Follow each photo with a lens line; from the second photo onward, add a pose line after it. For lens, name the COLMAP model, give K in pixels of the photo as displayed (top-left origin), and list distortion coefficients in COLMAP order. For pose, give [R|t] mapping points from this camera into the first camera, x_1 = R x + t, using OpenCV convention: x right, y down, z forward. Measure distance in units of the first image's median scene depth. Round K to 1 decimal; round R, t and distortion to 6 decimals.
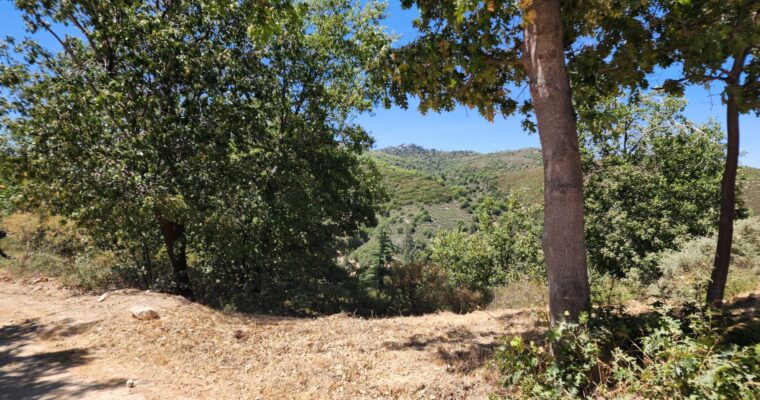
lens RADIAL K [[524.2, 0, 391.3], [0, 524.2, 201.1], [0, 0, 1]] dist [0.077430, -0.069599]
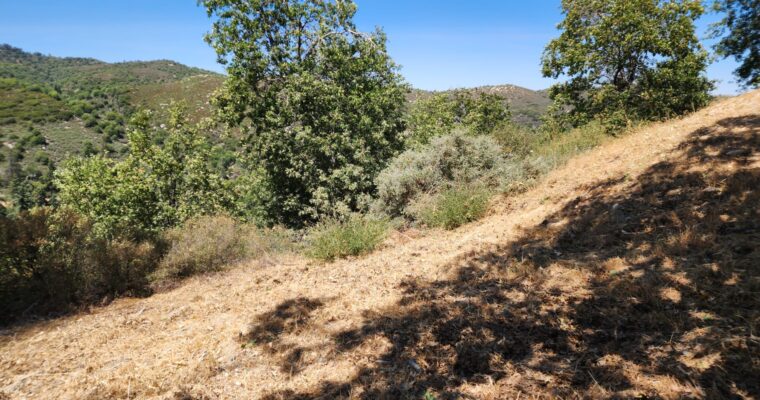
lens RADIAL K [[524.2, 0, 391.3], [0, 524.2, 201.1], [0, 0, 1]] dist [0.077430, -0.069599]
pose [[0.797128, -0.104919, 0.594625, 0.006140], [0.011507, 0.987249, 0.158770, 0.005136], [-0.603700, -0.119718, 0.788171, 0.187054]]
